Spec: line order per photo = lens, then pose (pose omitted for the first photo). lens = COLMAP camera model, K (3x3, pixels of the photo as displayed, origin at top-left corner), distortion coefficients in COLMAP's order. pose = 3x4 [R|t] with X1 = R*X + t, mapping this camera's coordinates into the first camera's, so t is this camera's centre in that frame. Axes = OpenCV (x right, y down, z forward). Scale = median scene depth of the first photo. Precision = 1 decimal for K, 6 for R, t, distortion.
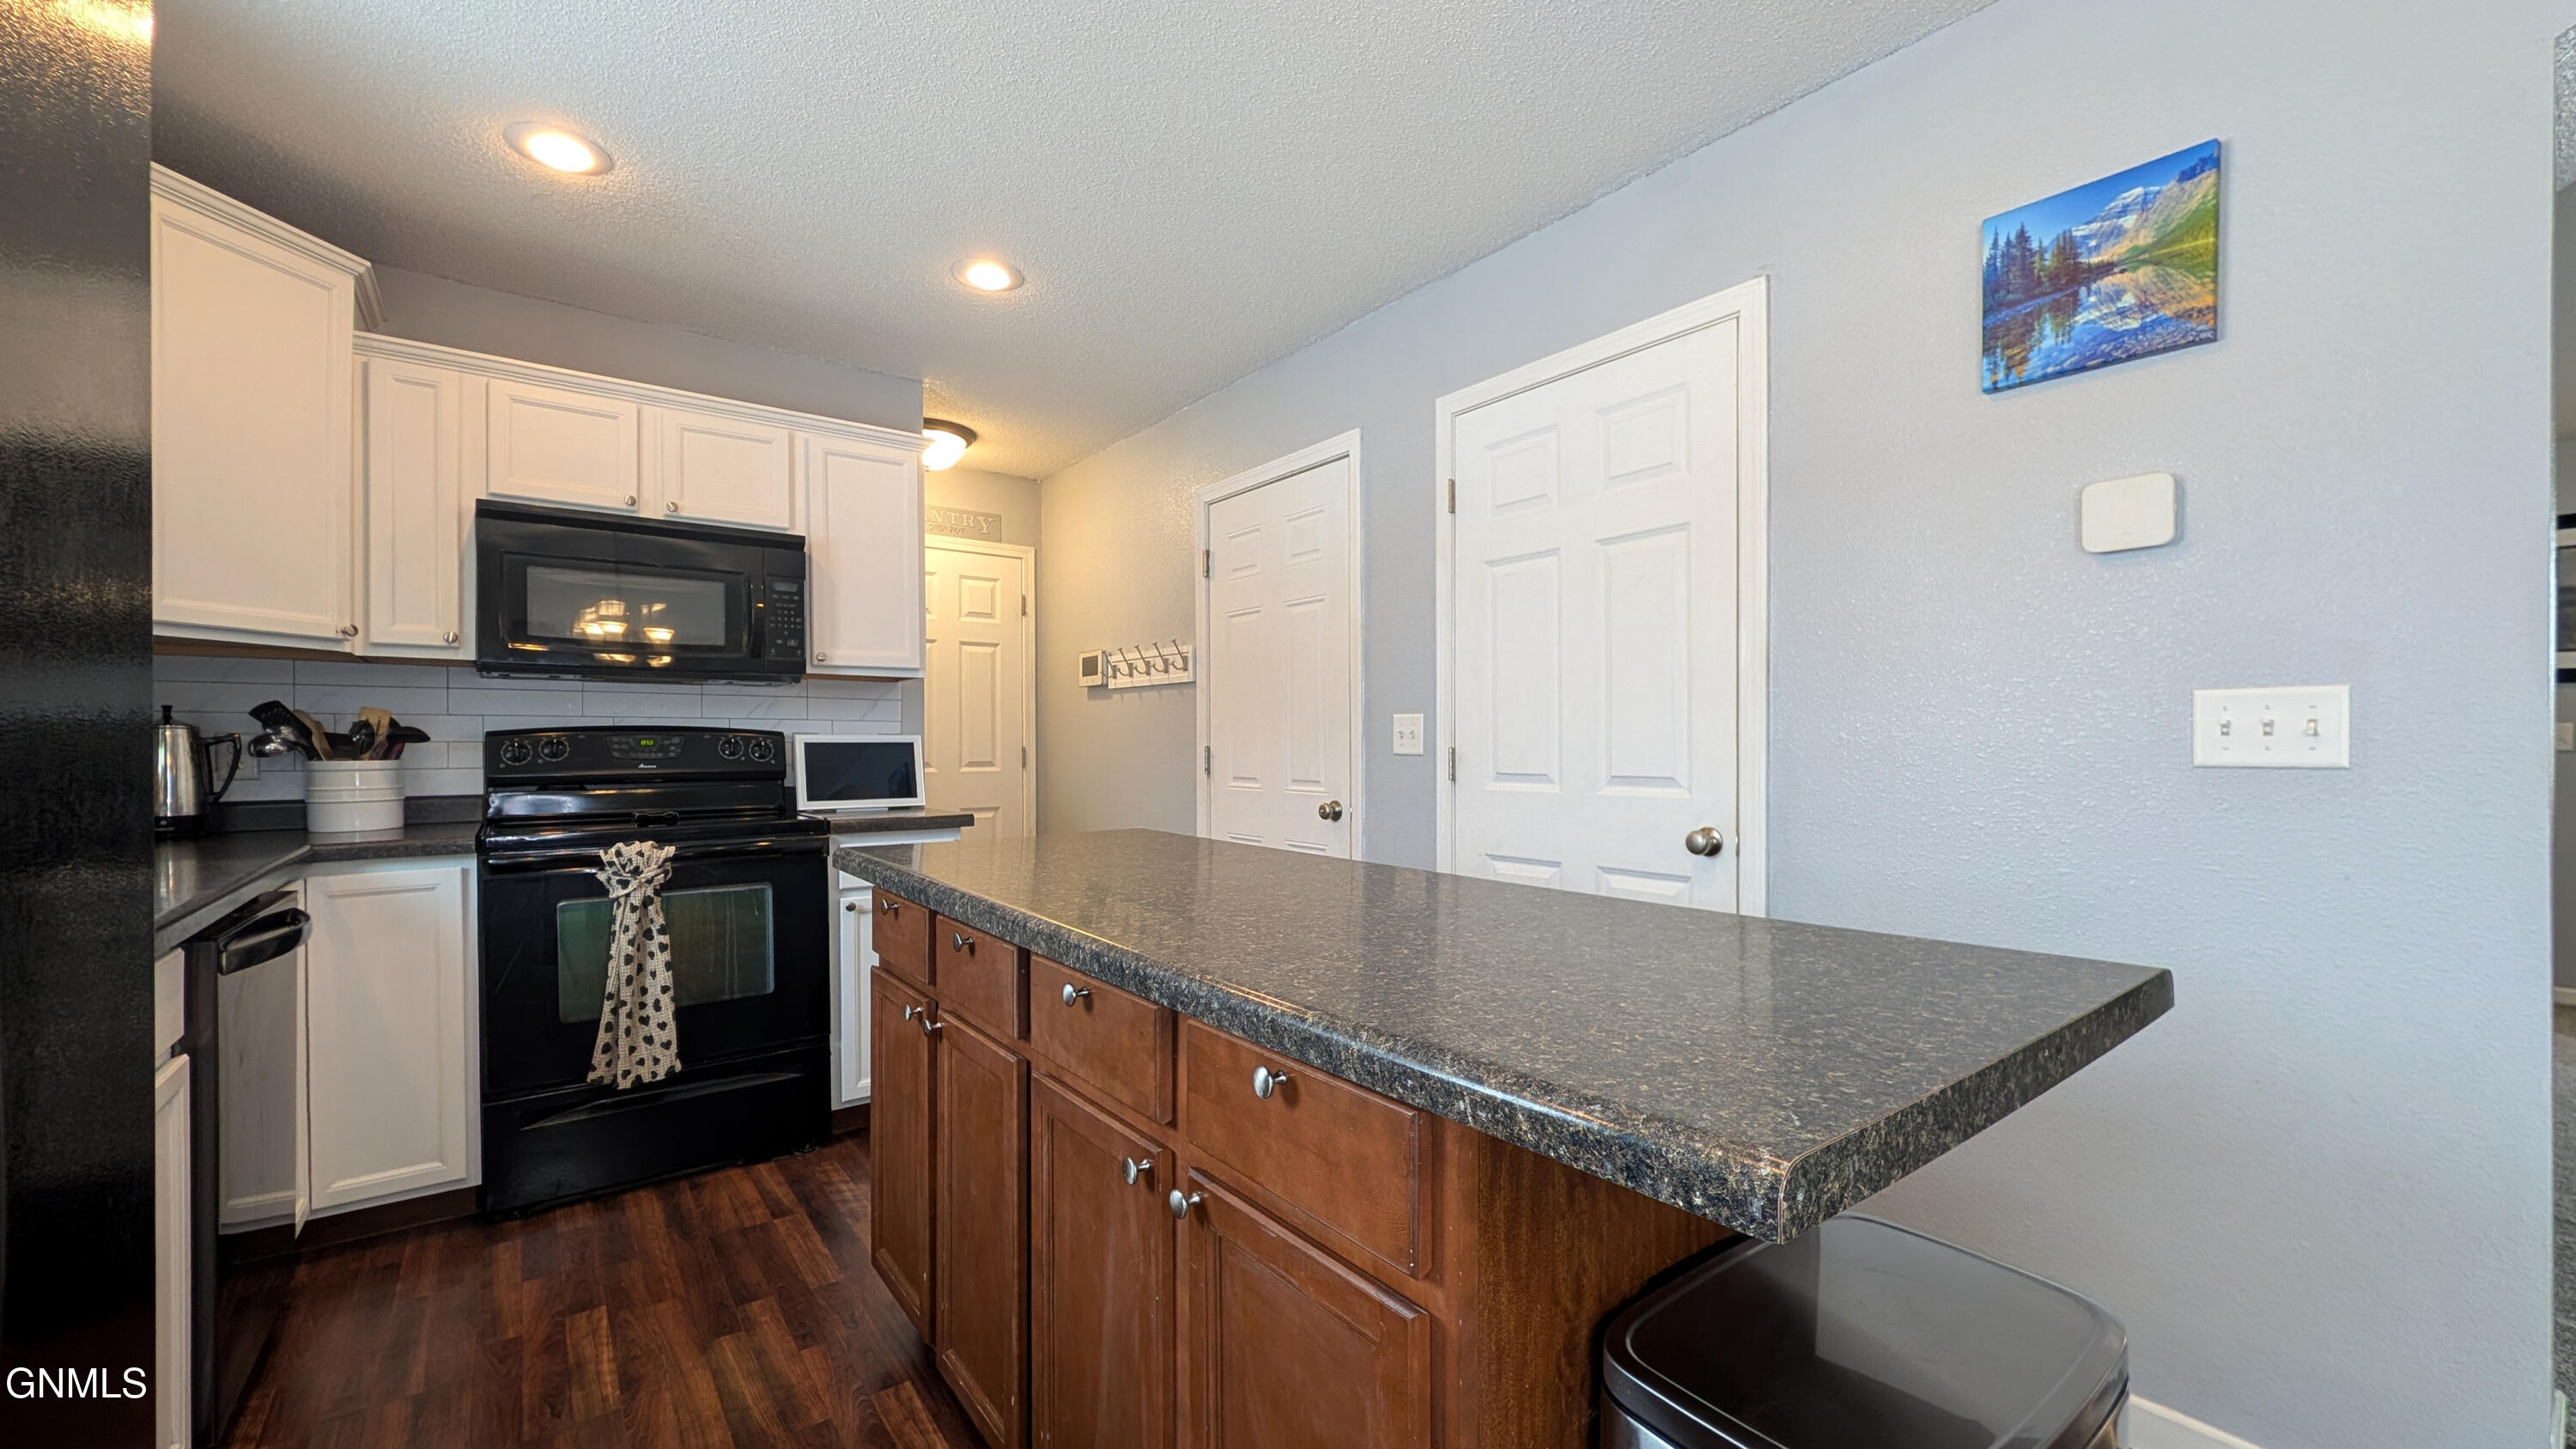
lens RADIAL K [[993.3, 0, 1269.9], [0, 993.3, 750.8], [0, 0, 1]] dist [0.003942, -0.000698]
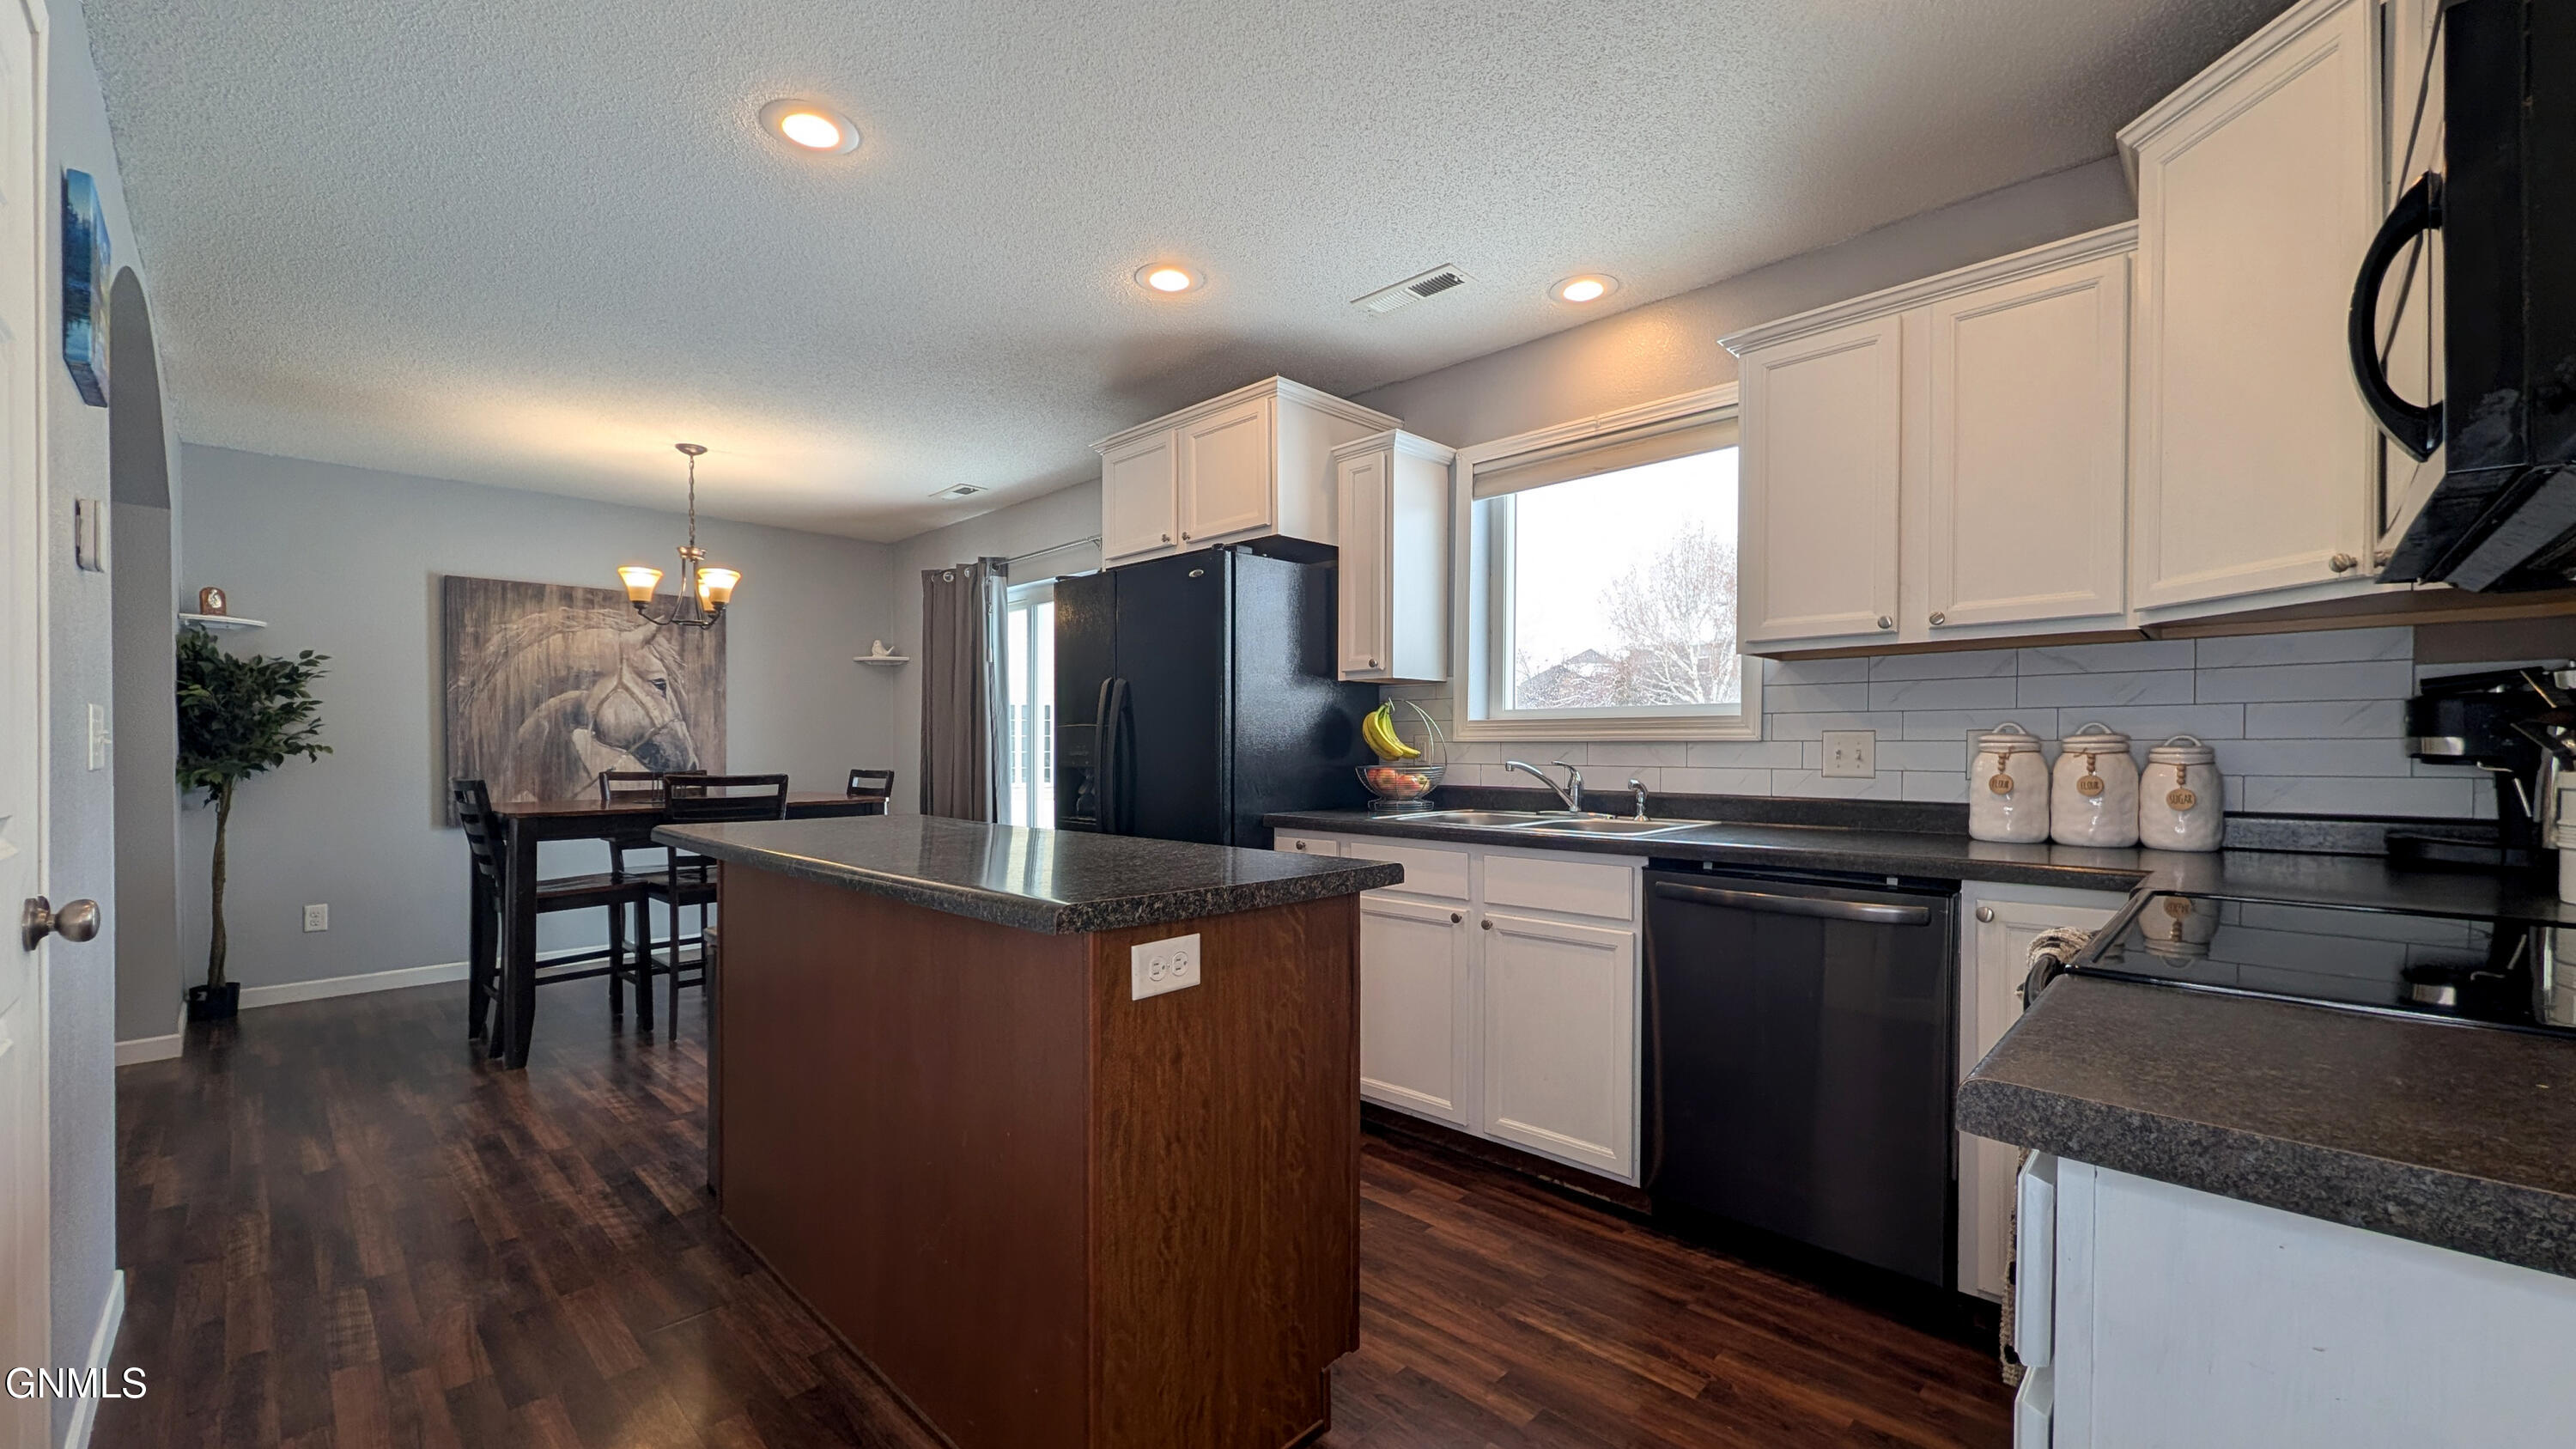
lens RADIAL K [[993.3, 0, 1283.5], [0, 993.3, 744.6], [0, 0, 1]] dist [0.003942, -0.000698]
pose [[-0.987503, 0.005252, -0.157510, -0.129675], [0.004233, 0.999968, 0.006799, -0.009005], [0.157541, 0.006047, -0.987494, 1.238571]]
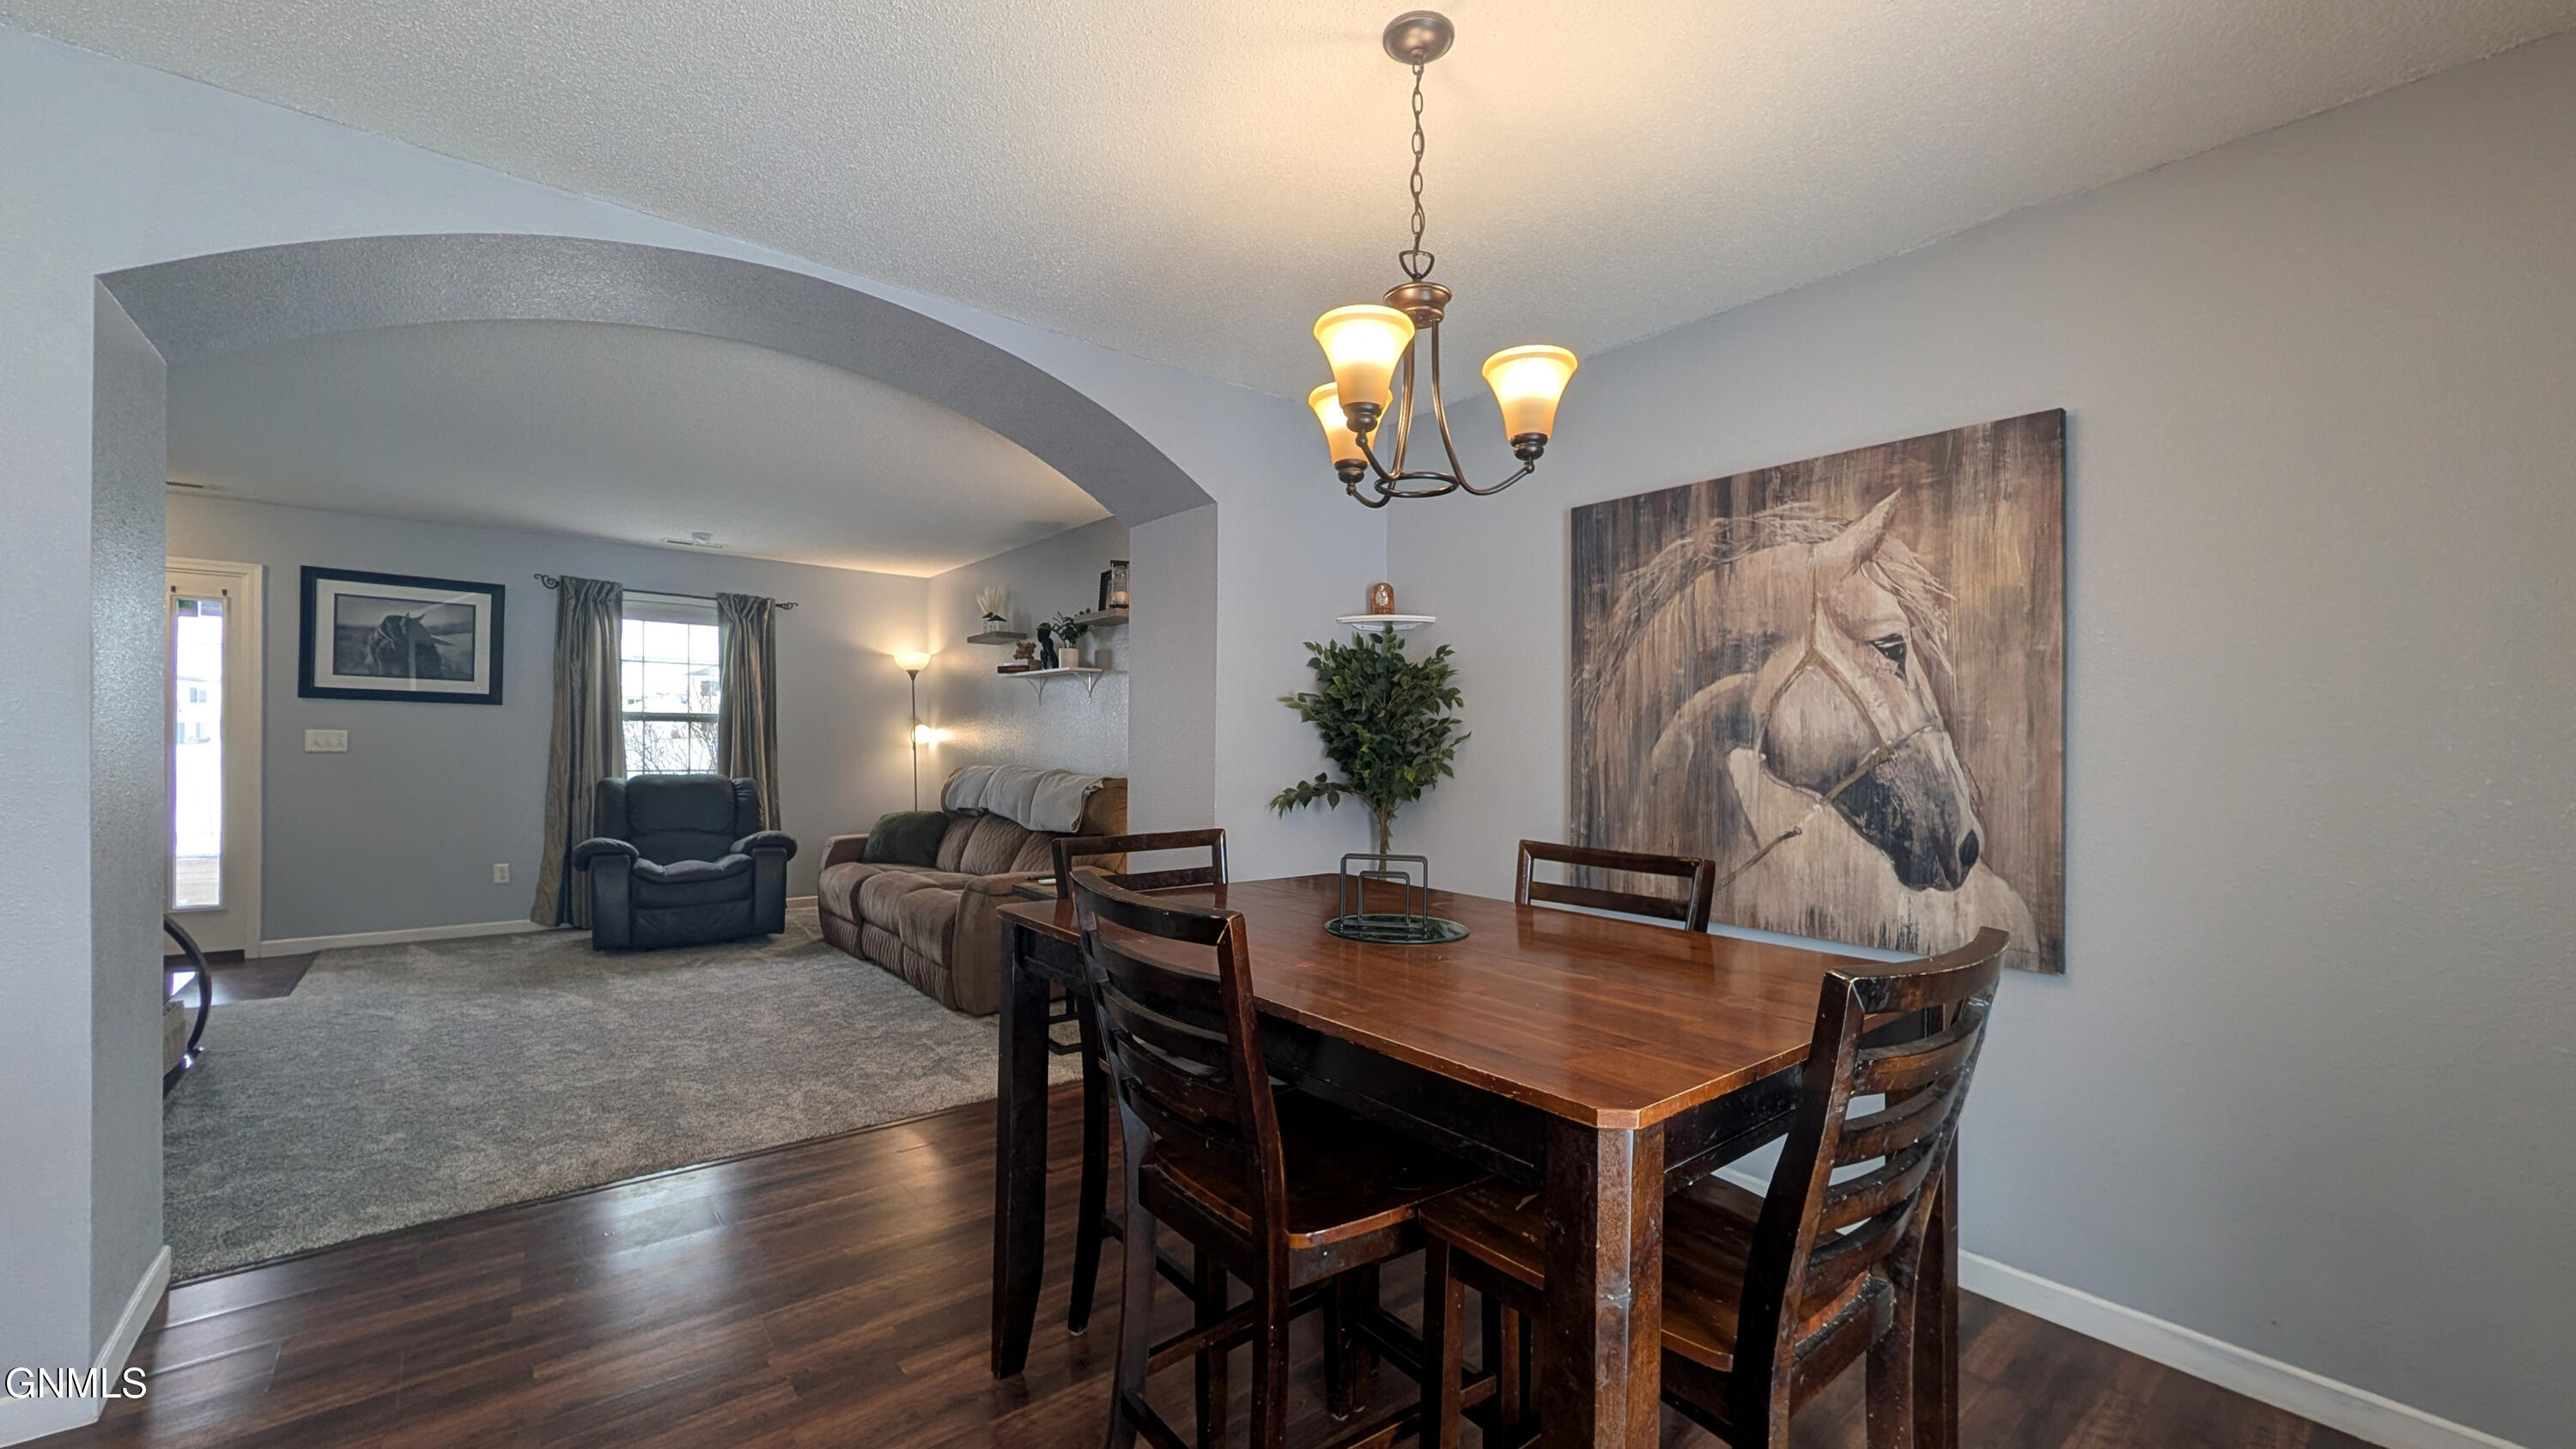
lens RADIAL K [[993.3, 0, 1279.2], [0, 993.3, 746.9], [0, 0, 1]] dist [0.003942, -0.000698]
pose [[-0.031151, -0.005027, 0.999502, -0.069290], [-0.006755, 0.999966, 0.004819, -0.033638], [-0.999492, -0.006602, -0.031184, -0.259687]]
